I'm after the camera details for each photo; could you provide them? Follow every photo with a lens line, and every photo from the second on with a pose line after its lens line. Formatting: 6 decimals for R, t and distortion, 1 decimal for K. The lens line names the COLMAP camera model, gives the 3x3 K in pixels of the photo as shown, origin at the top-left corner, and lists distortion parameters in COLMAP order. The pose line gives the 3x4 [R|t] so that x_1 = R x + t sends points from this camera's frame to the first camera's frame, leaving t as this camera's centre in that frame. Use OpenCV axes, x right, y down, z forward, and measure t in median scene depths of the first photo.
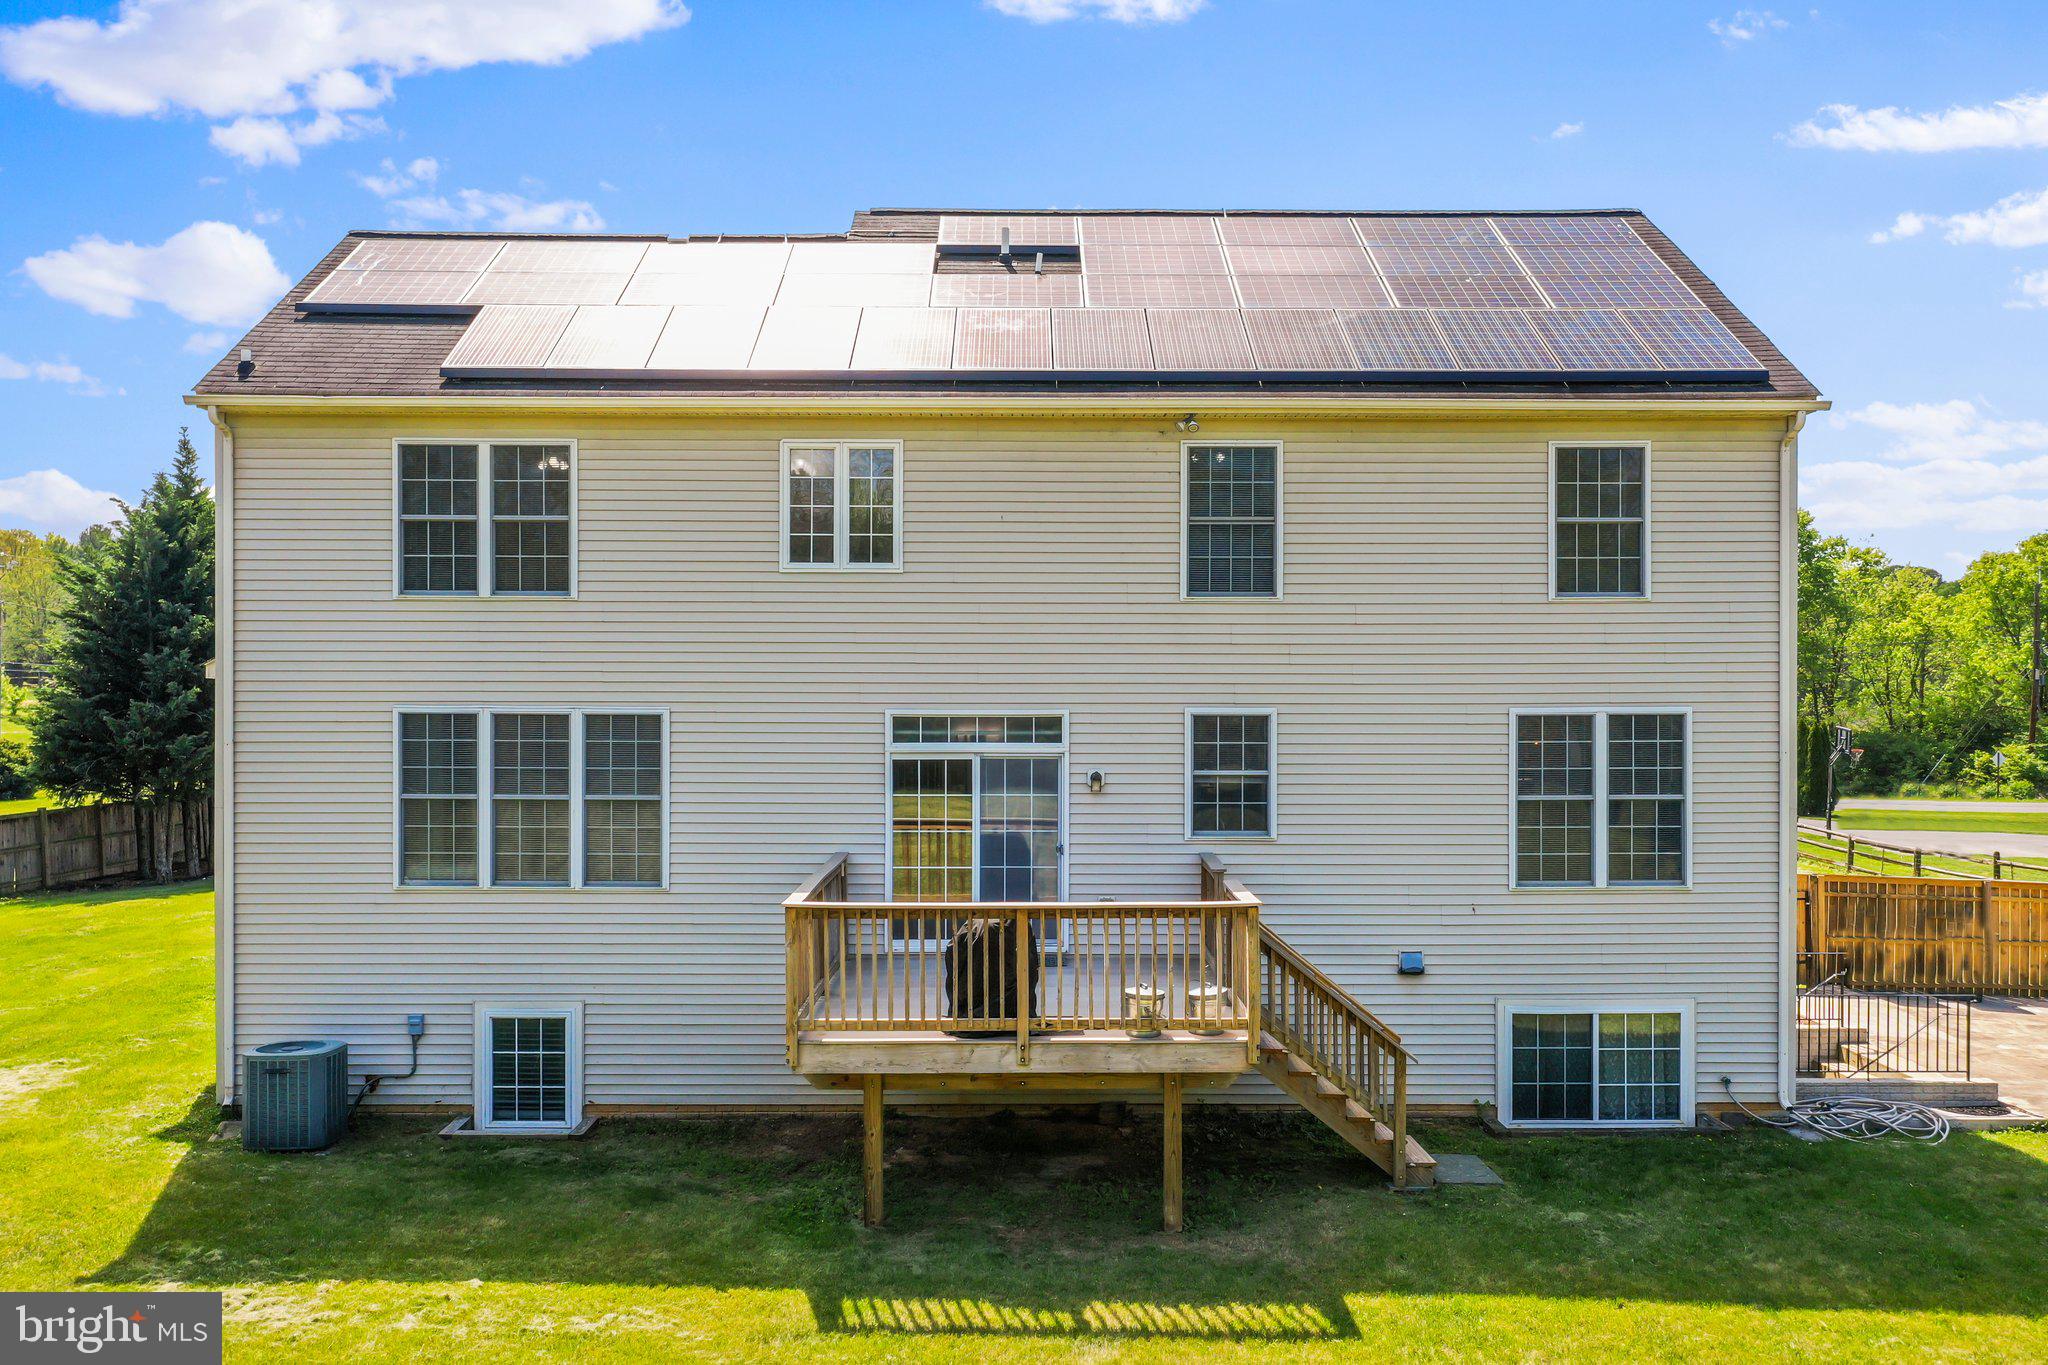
lens RADIAL K [[1641.6, 0, 1013.2], [0, 1641.6, 699.5], [0, 0, 1]] dist [0.004355, -0.006087]
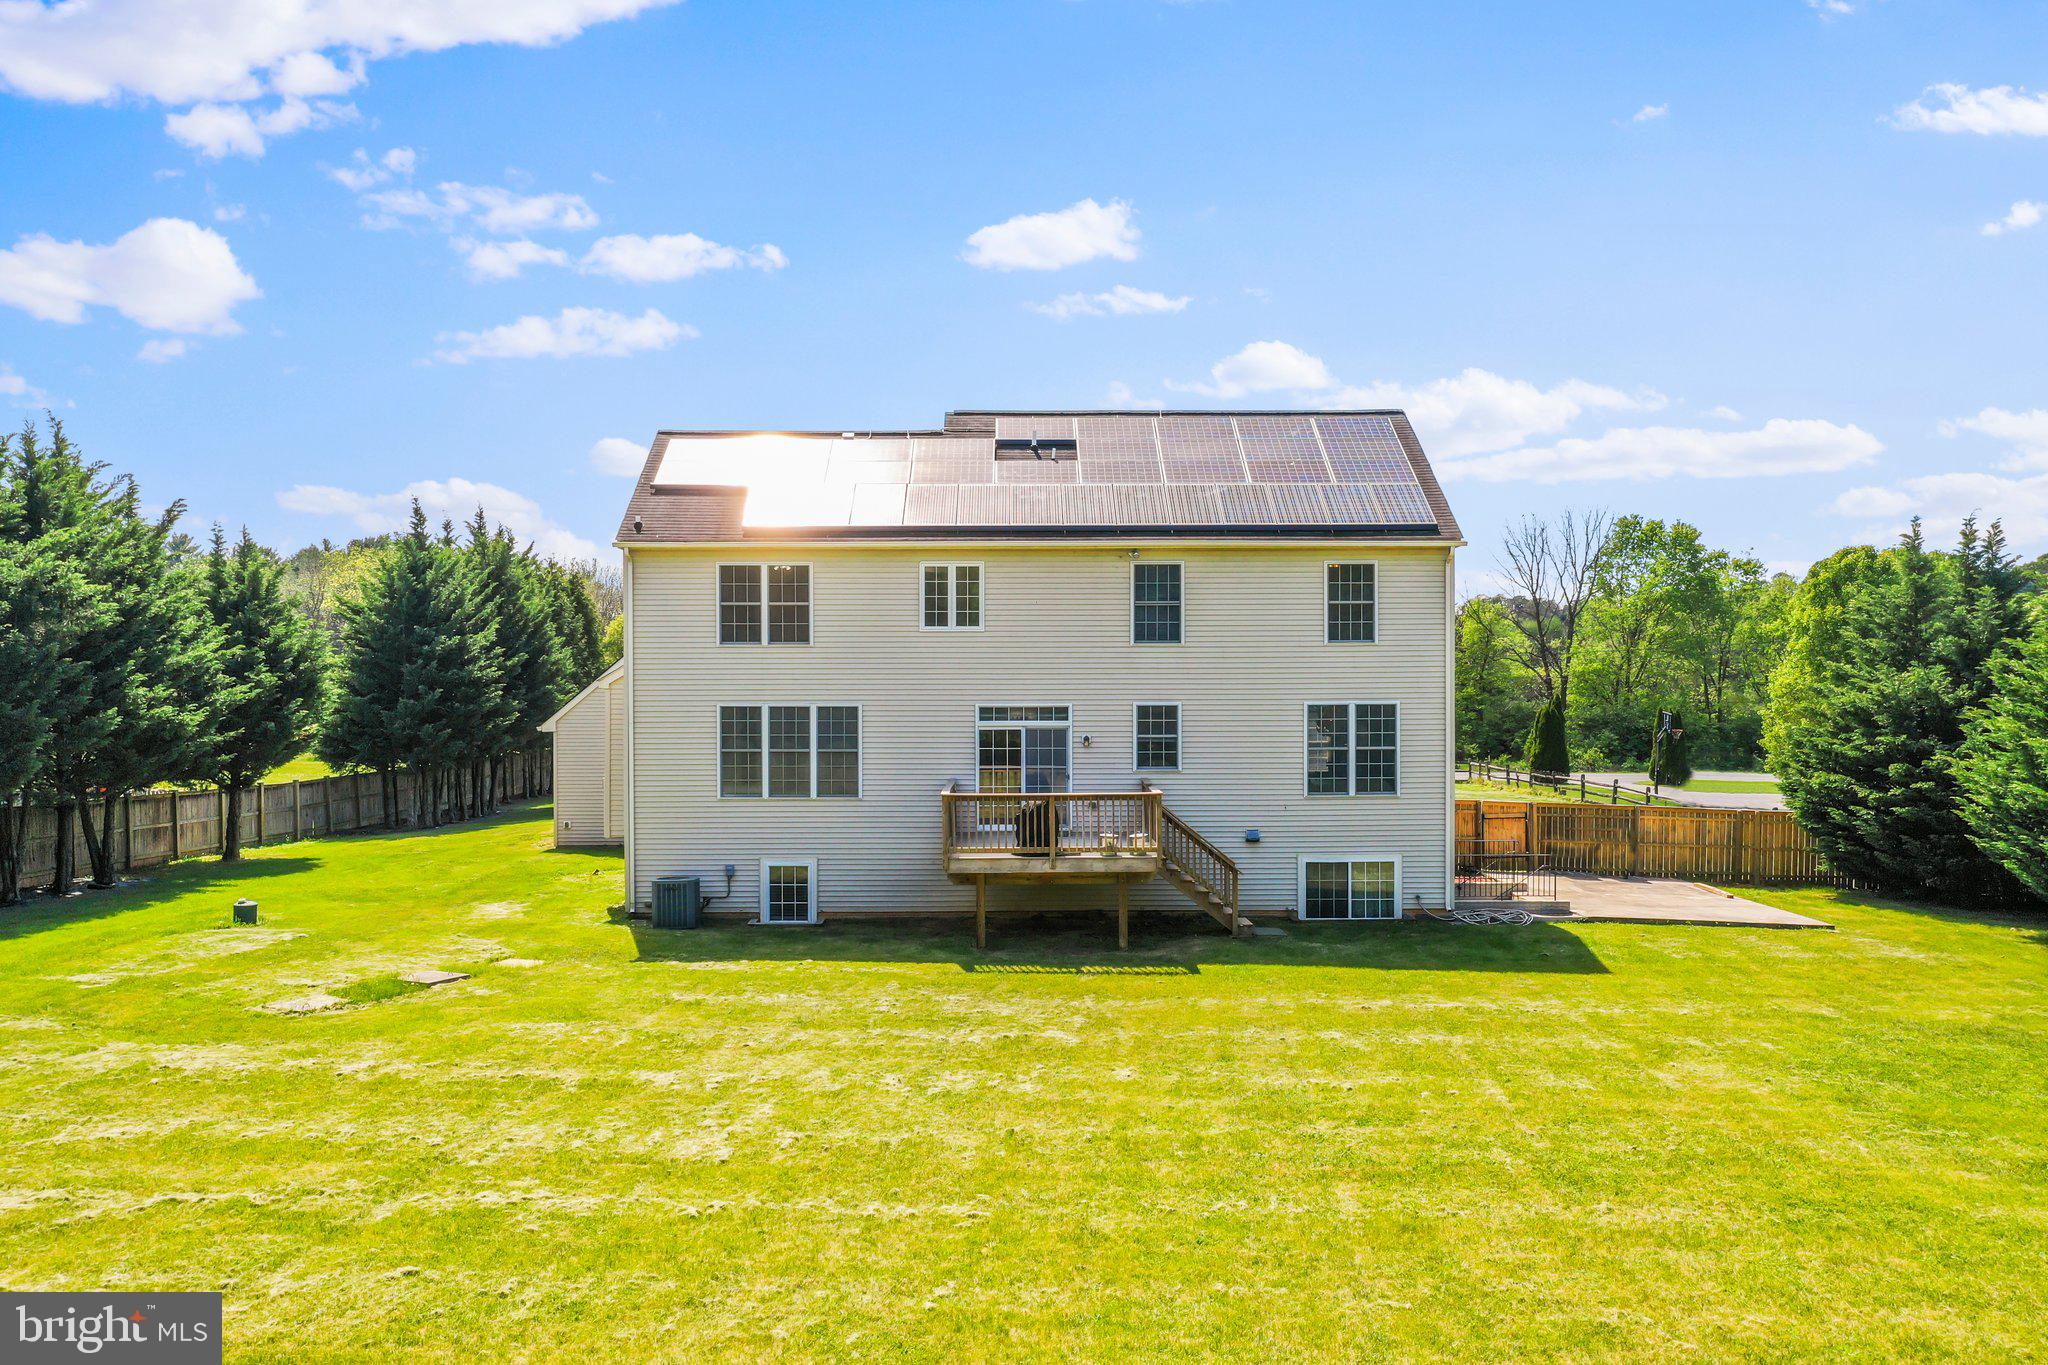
lens RADIAL K [[1799.7, 0, 1041.9], [0, 1799.7, 745.0], [0, 0, 1]] dist [0.002036, -0.005539]
pose [[0.999988, -0.004185, -0.002701, 0.004521], [0.004196, 0.999983, 0.004157, 0.045816], [0.002684, -0.004168, 0.999988, -1.084425]]
